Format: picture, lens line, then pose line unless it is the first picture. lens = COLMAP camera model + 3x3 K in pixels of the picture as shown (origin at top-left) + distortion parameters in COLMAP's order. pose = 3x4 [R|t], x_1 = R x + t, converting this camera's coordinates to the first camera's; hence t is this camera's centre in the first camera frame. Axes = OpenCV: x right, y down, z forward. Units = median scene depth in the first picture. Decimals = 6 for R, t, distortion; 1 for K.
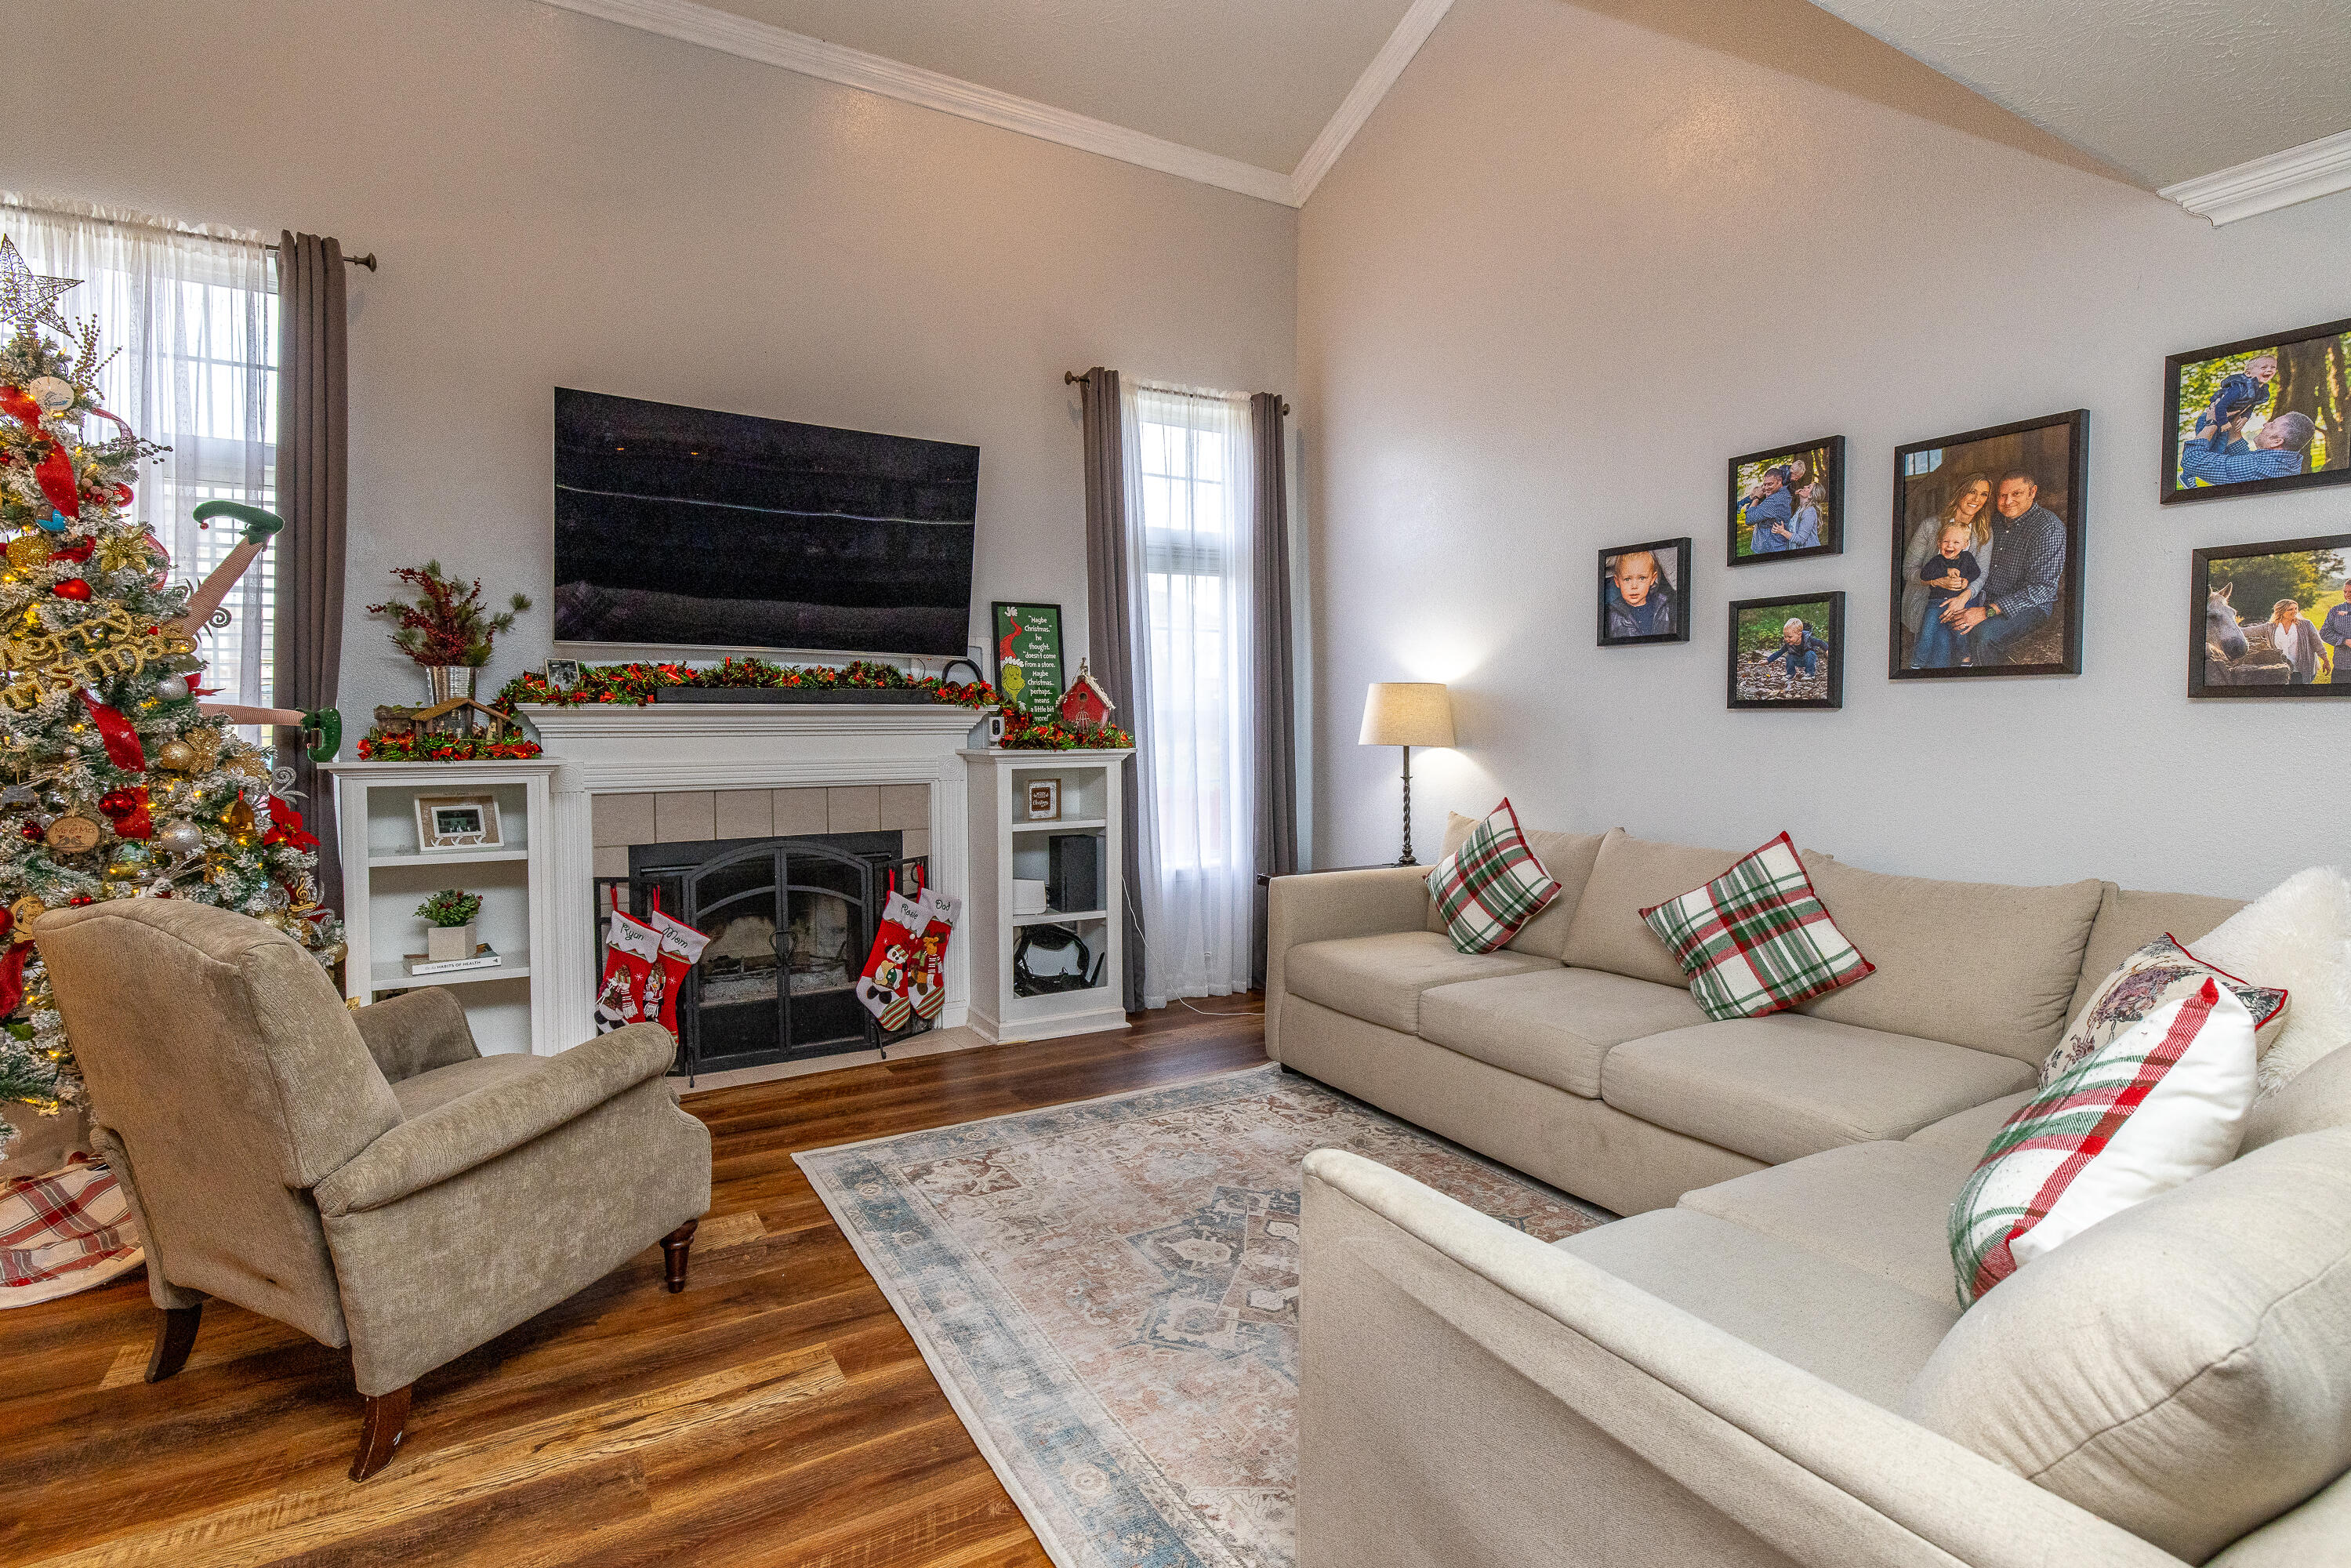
lens RADIAL K [[1139.2, 0, 1166.5], [0, 1139.2, 773.9], [0, 0, 1]] dist [-0.004106, -0.001440]
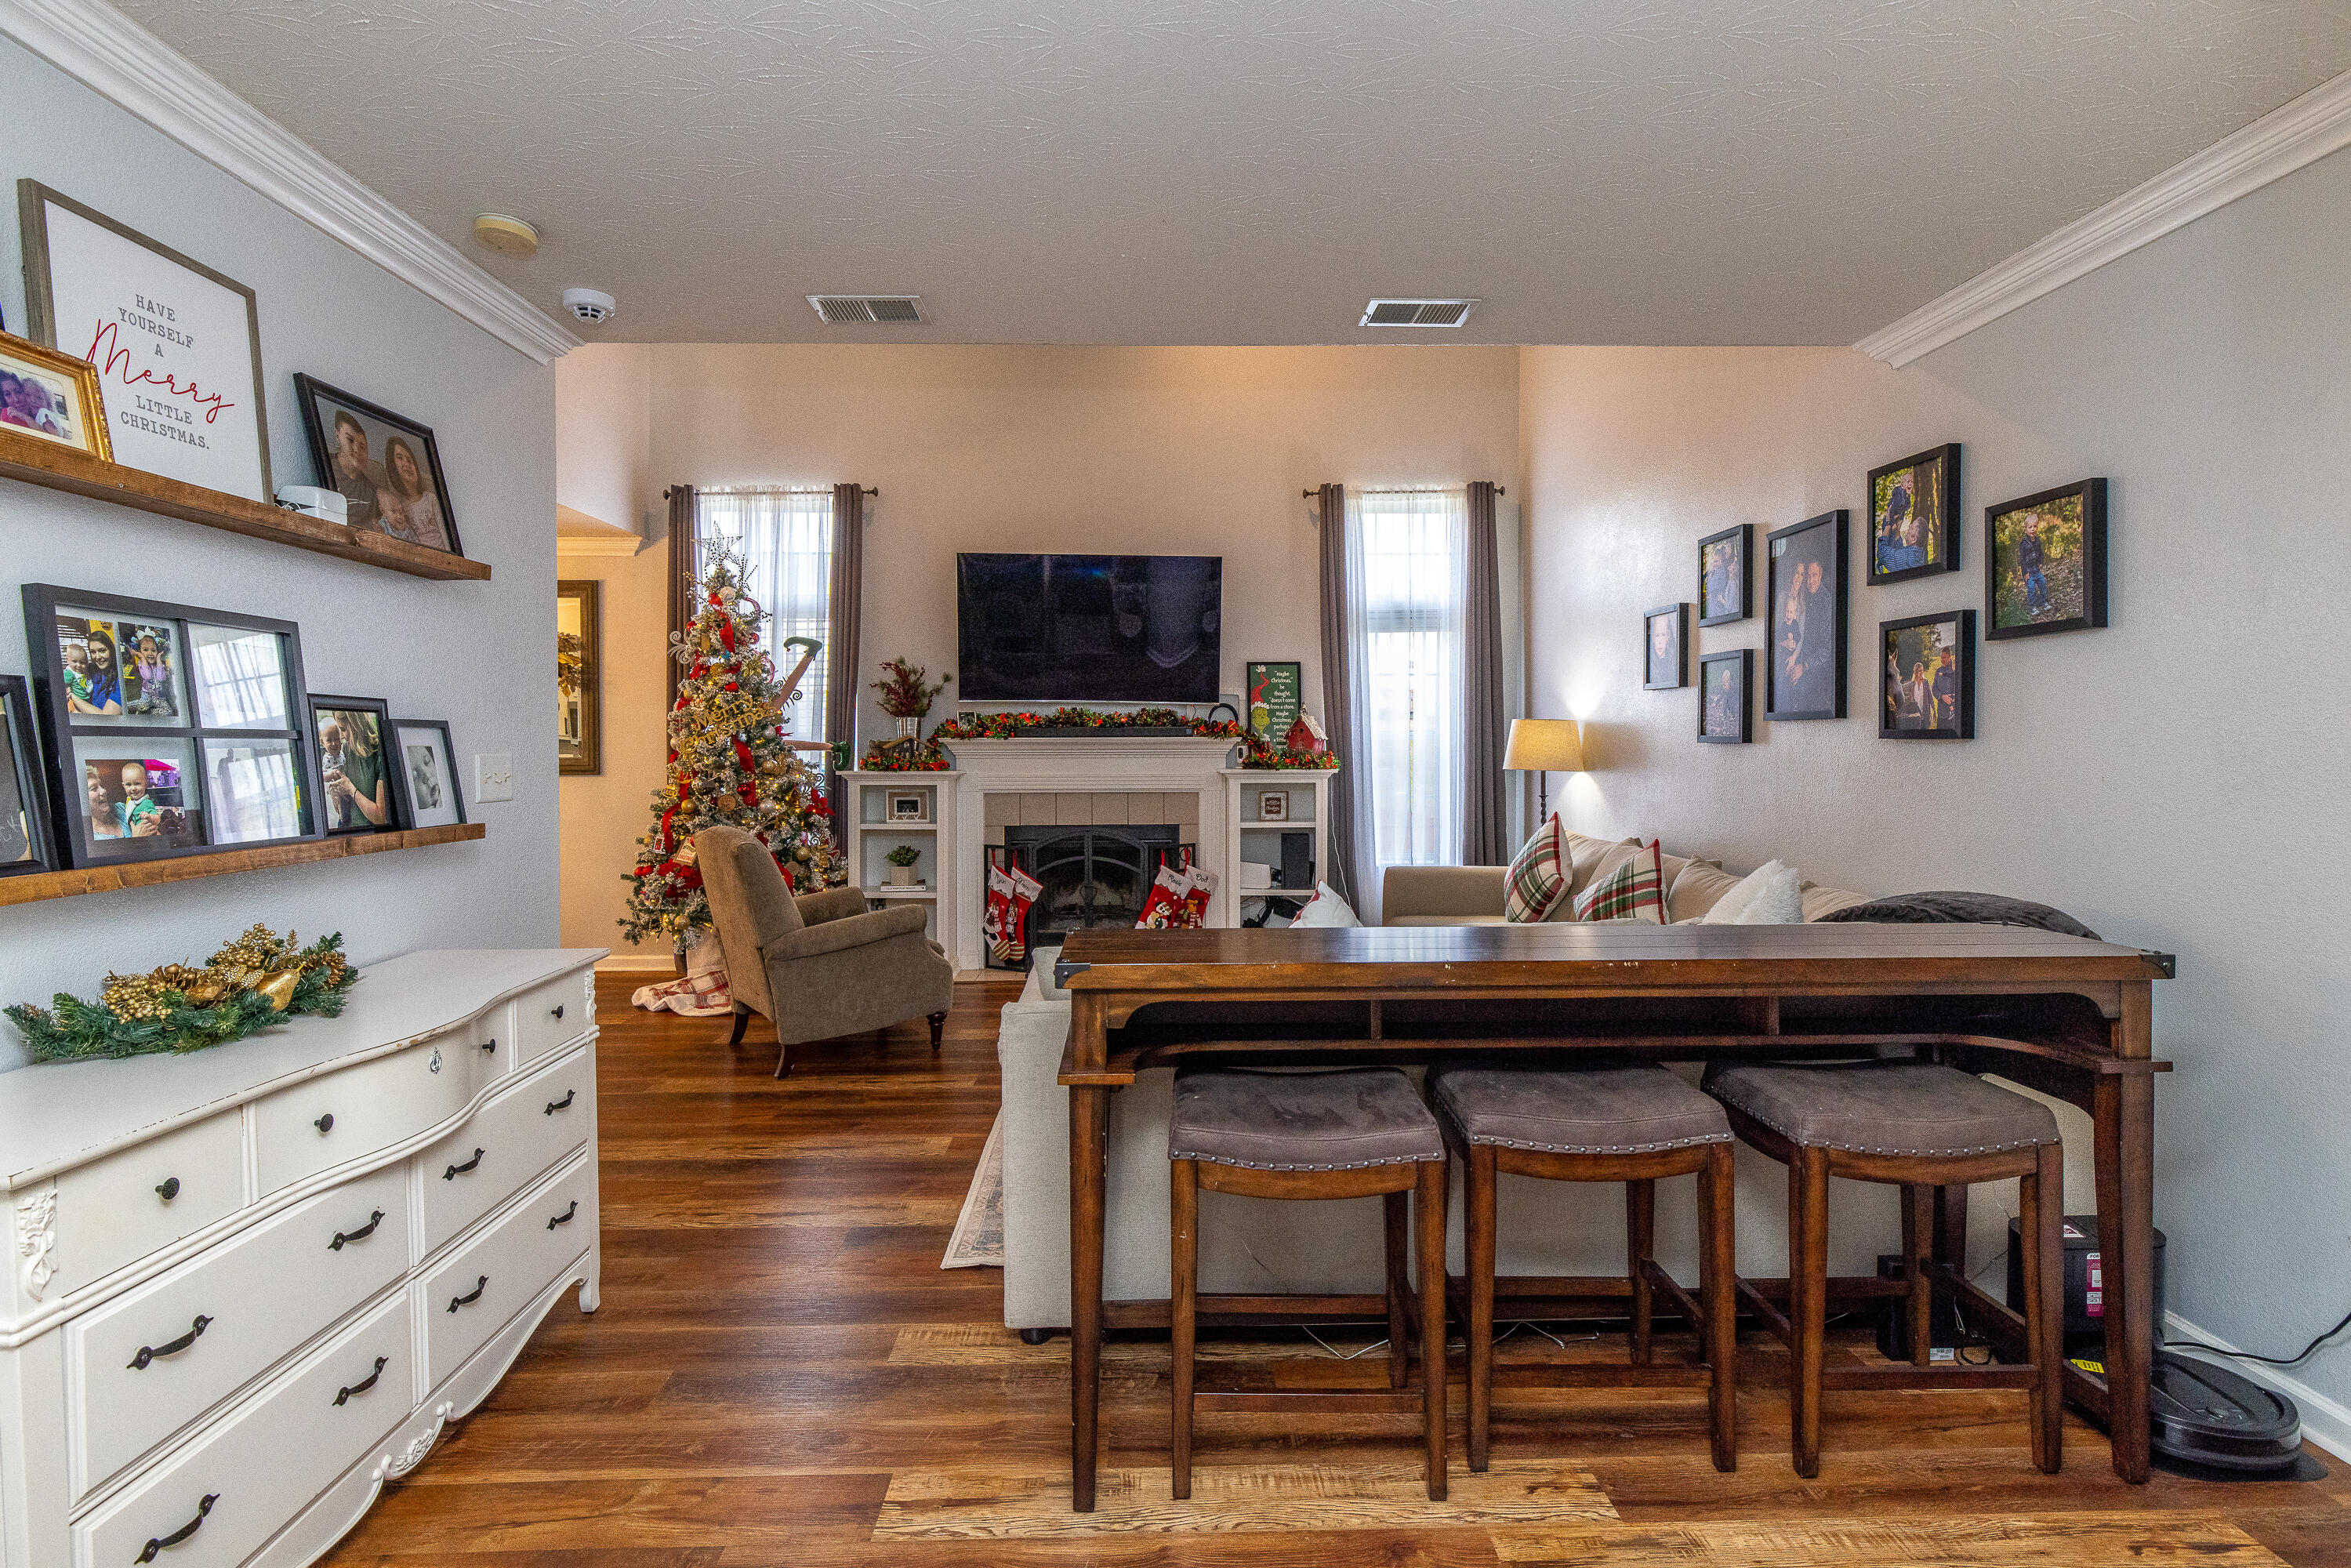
lens RADIAL K [[1196.7, 0, 1175.7], [0, 1196.7, 778.7], [0, 0, 1]] dist [-0.010466, 0.000543]
pose [[0.872632, 0.016201, -0.488110, 0.568483], [-0.022644, 0.999717, -0.007300, 0.003428], [0.487854, 0.017423, 0.872751, -0.359607]]
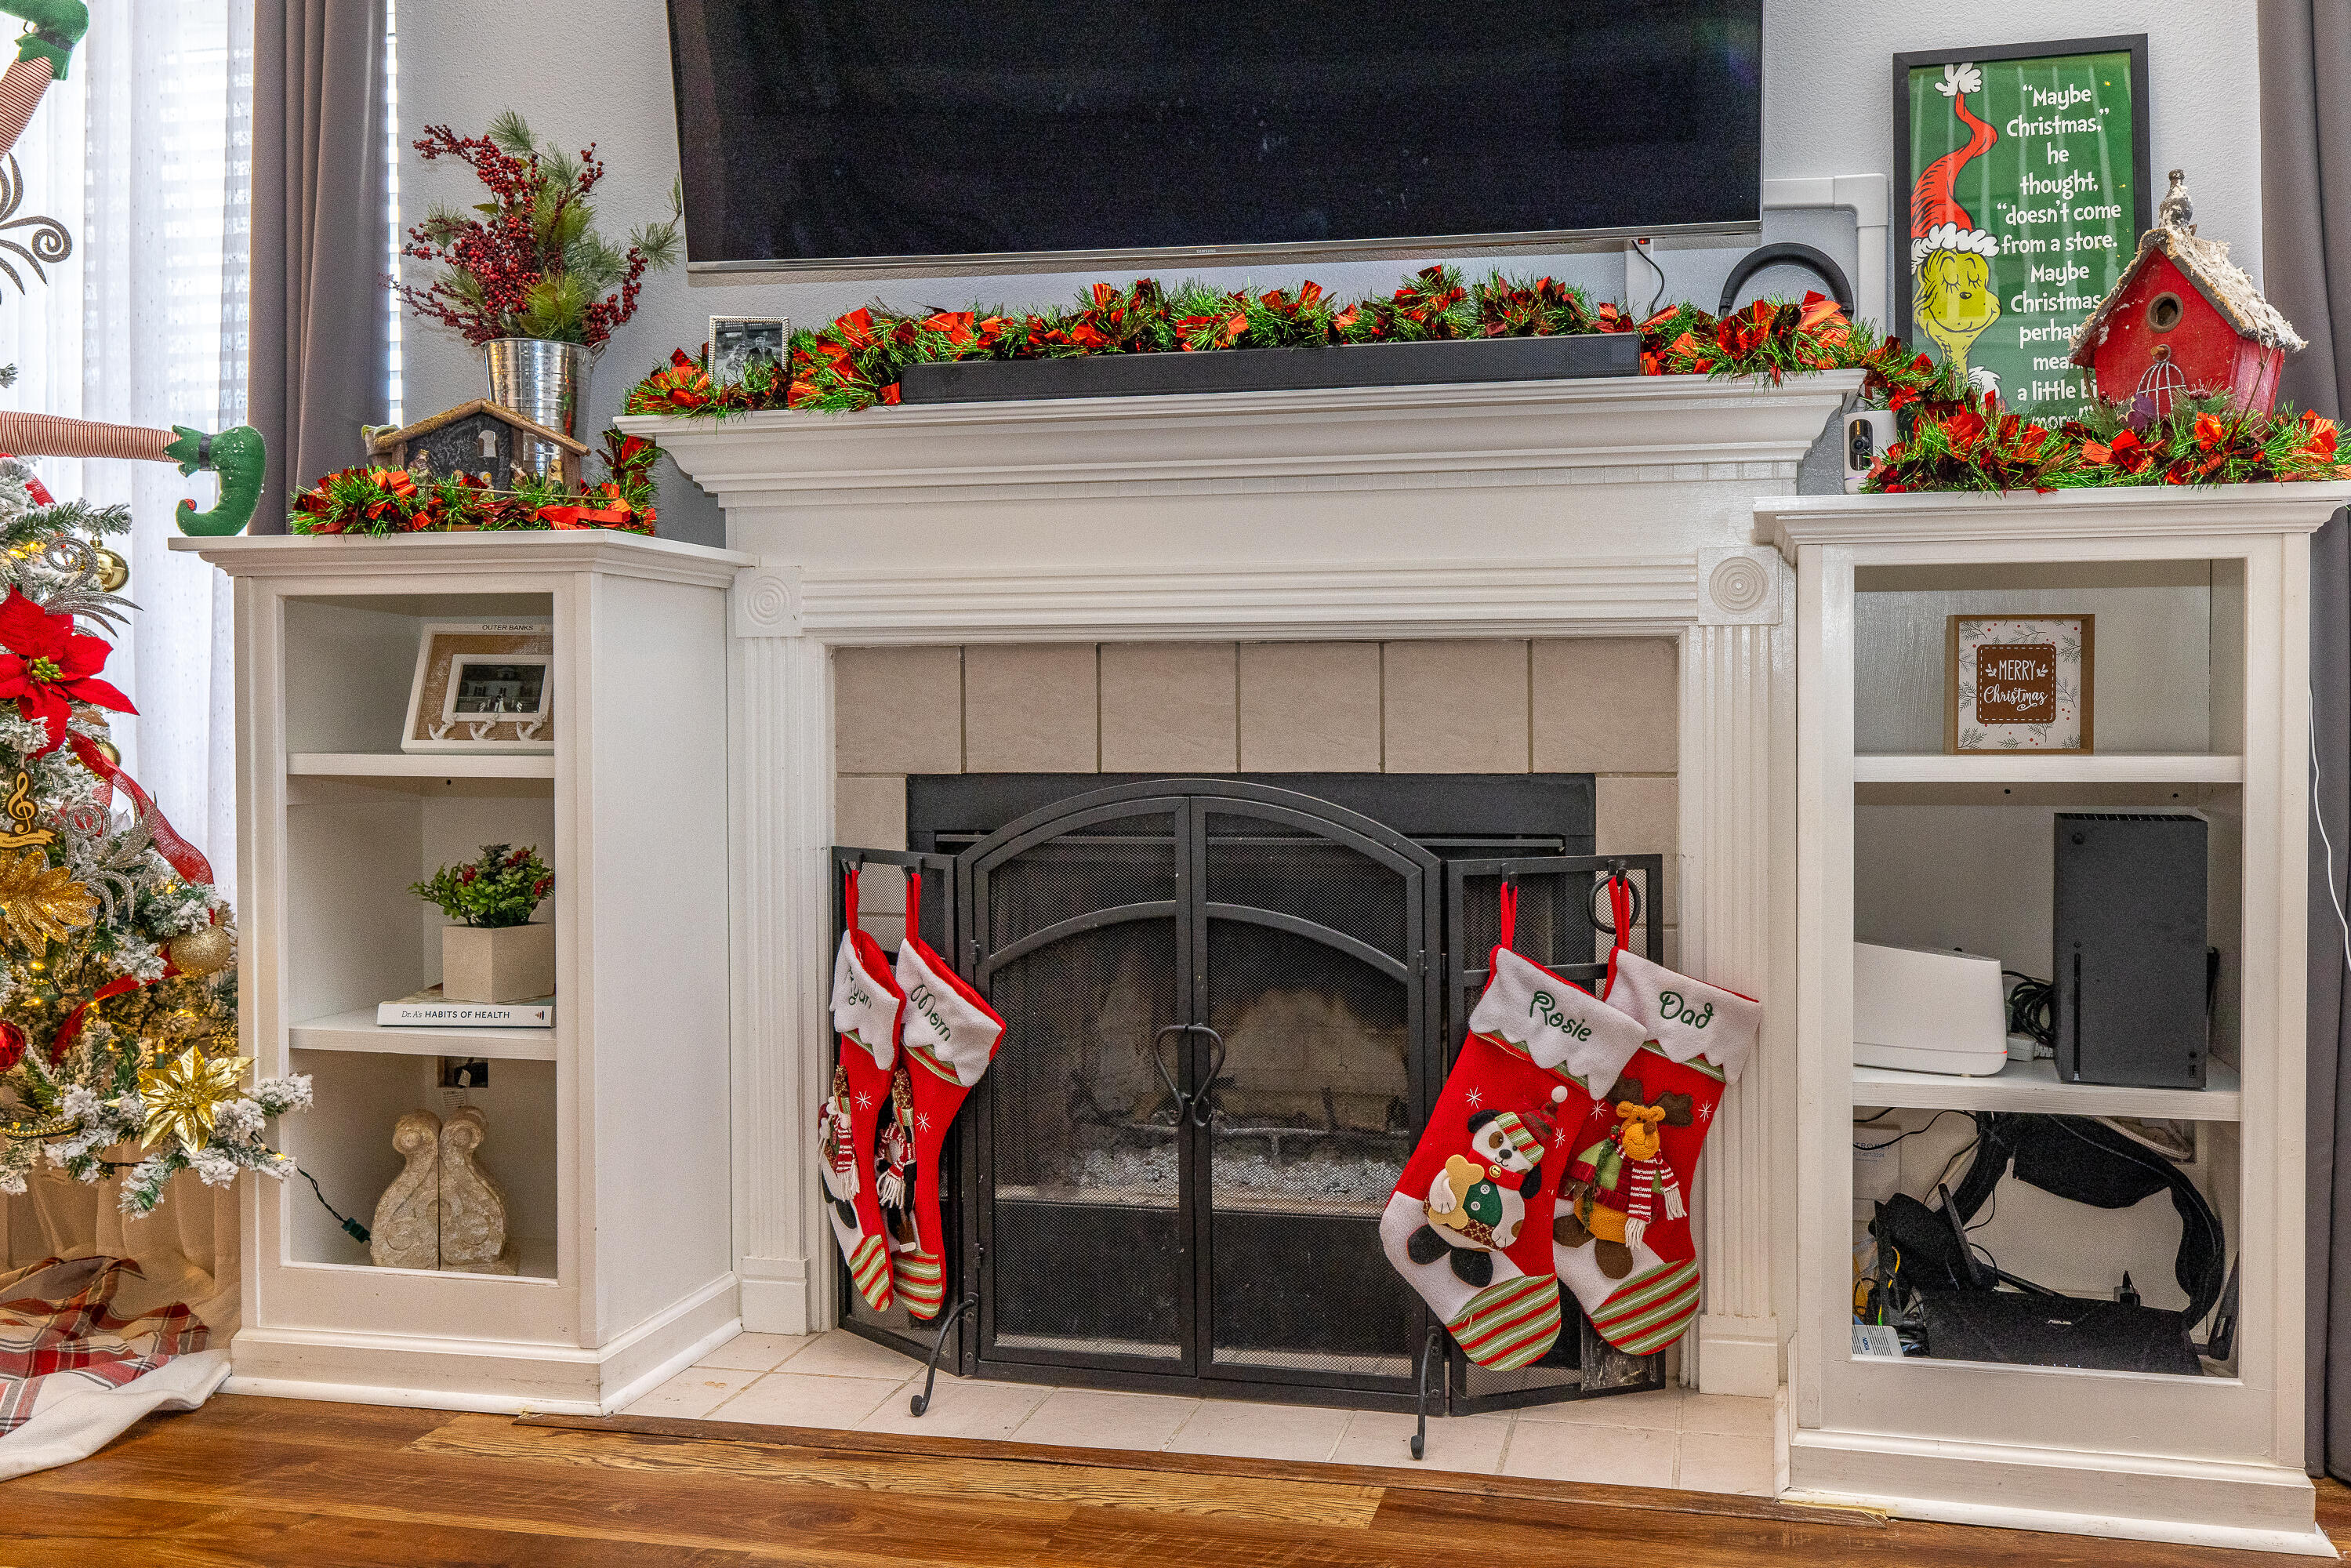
lens RADIAL K [[1922.0, 0, 1358.9], [0, 1922.0, 743.3], [0, 0, 1]] dist [-0.004697, -0.002093]
pose [[0.743561, 0.014260, -0.668516, 0.109805], [-0.029201, 0.999511, -0.011159, 0.055880], [0.668030, 0.027819, 0.743614, 0.608065]]
